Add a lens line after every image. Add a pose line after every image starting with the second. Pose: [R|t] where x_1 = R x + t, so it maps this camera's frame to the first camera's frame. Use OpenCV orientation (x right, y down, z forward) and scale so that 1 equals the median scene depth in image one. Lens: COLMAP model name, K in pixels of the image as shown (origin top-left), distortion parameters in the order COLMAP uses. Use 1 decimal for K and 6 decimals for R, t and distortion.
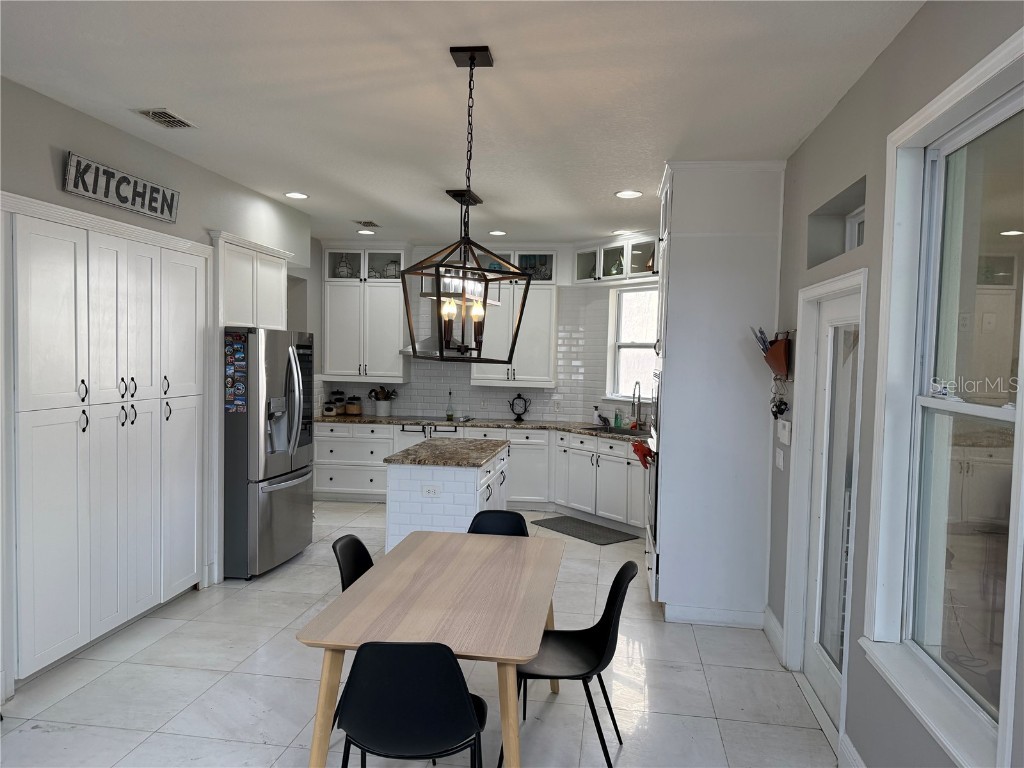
lens RADIAL K [[731.7, 0, 509.1], [0, 731.7, 387.5], [0, 0, 1]] dist [0.003354, 0.002186]
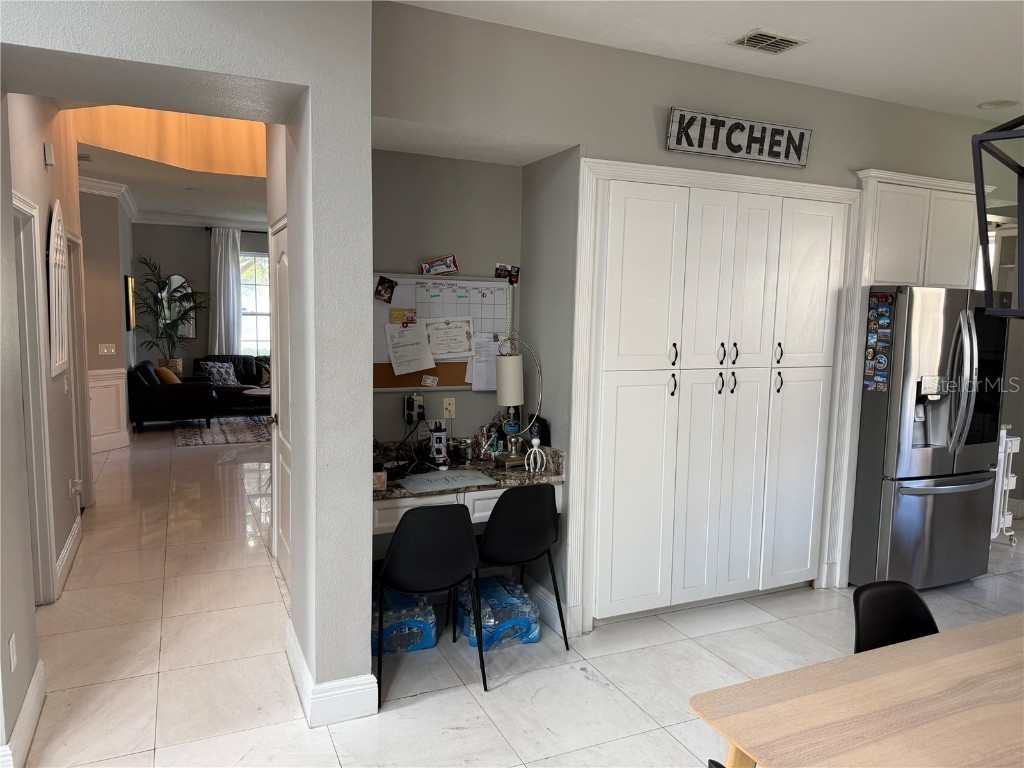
lens RADIAL K [[731.7, 0, 509.1], [0, 731.7, 387.5], [0, 0, 1]] dist [0.003354, 0.002186]
pose [[0.543340, 0.083294, -0.835371, 0.105749], [-0.050118, 0.996509, 0.066763, -0.004587], [0.838016, 0.005592, 0.545618, 0.246726]]
